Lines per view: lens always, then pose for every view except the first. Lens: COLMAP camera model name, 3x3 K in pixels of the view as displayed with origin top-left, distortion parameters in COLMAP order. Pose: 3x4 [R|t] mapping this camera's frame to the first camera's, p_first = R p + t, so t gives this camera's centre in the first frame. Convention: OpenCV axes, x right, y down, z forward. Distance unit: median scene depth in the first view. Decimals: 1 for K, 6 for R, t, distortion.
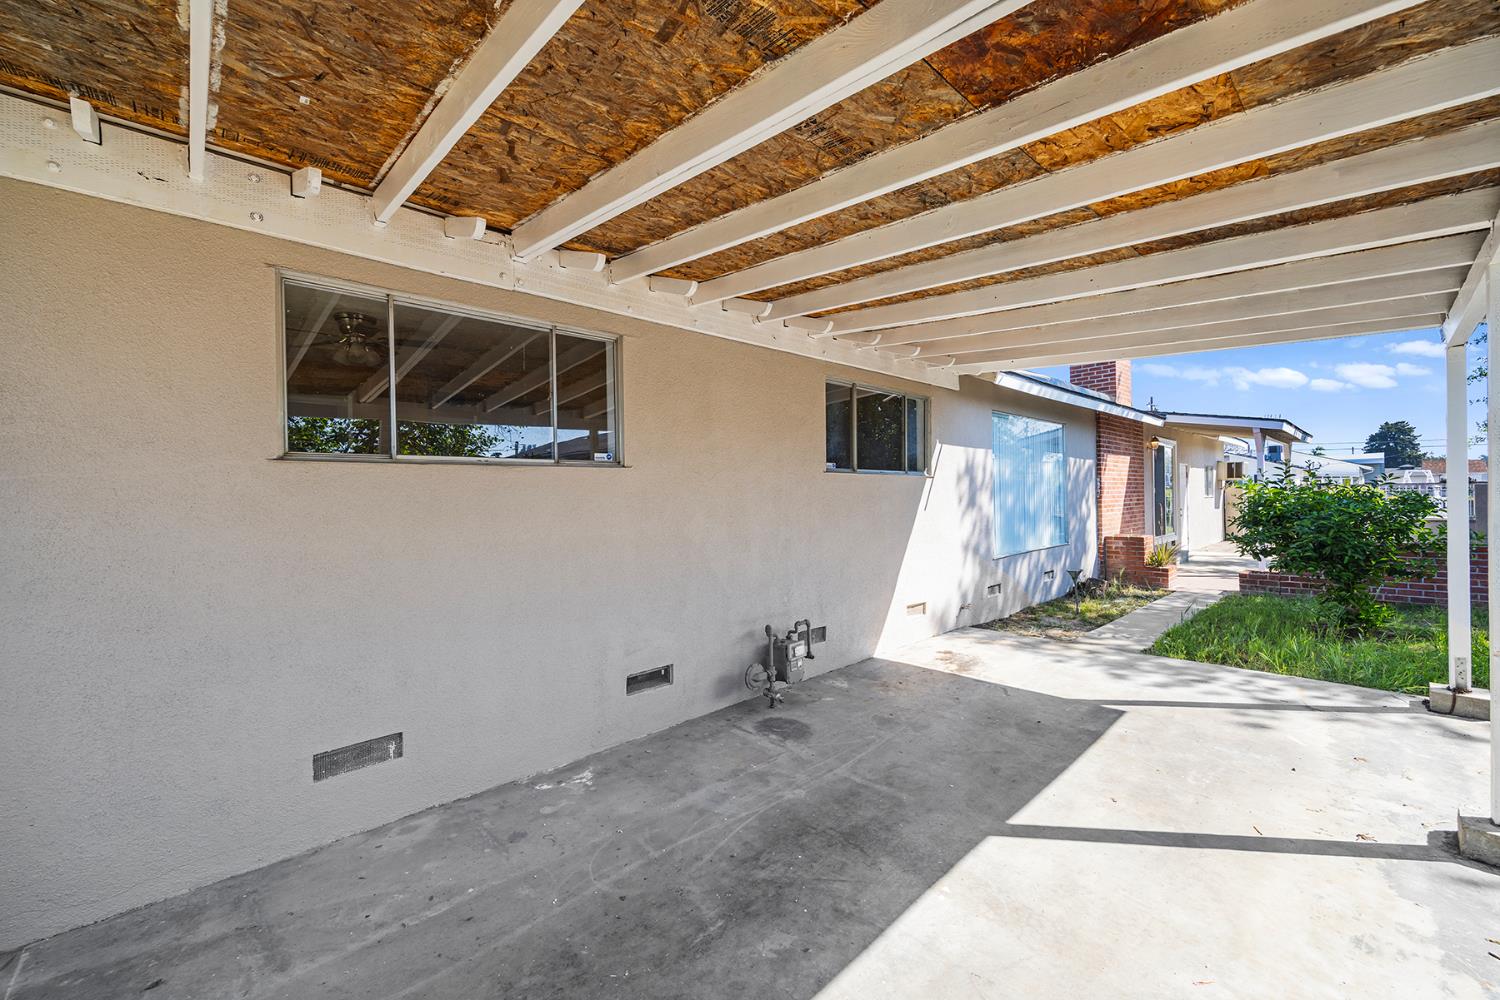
lens RADIAL K [[596.1, 0, 750.0], [0, 596.1, 500.0], [0, 0, 1]] dist [0.017691, 0.000063]
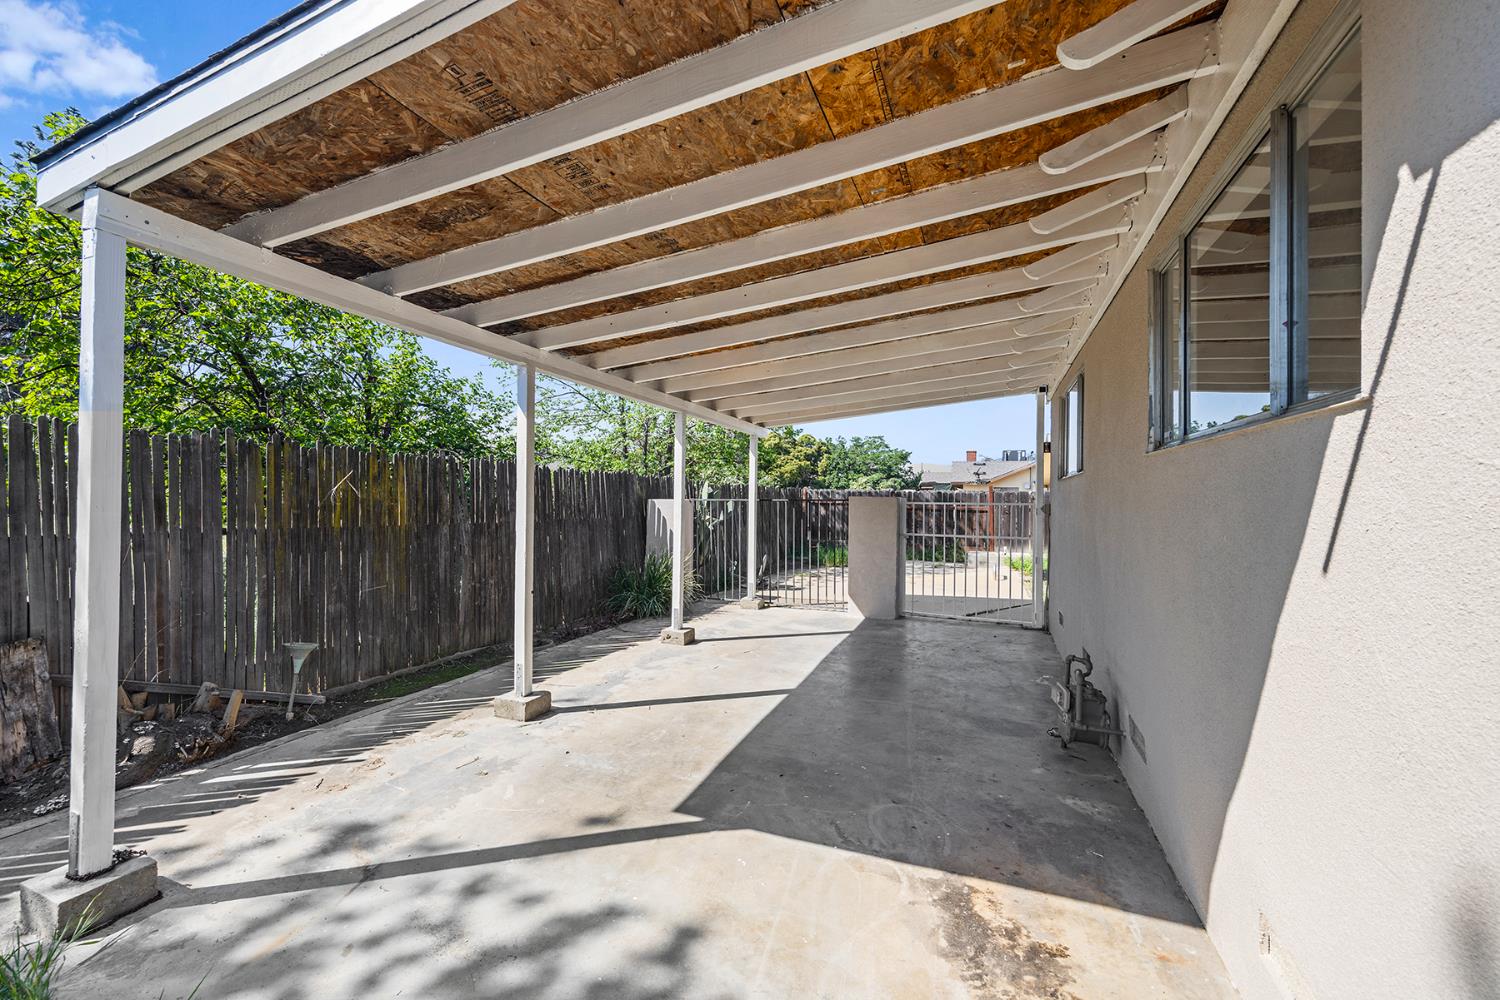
lens RADIAL K [[596.1, 0, 750.0], [0, 596.1, 500.0], [0, 0, 1]] dist [0.017691, 0.000063]
pose [[-0.895792, 0.017735, -0.444120, 0.739274], [0.007019, 0.999643, 0.025762, -0.018505], [0.444418, 0.019960, -0.895597, 1.438459]]
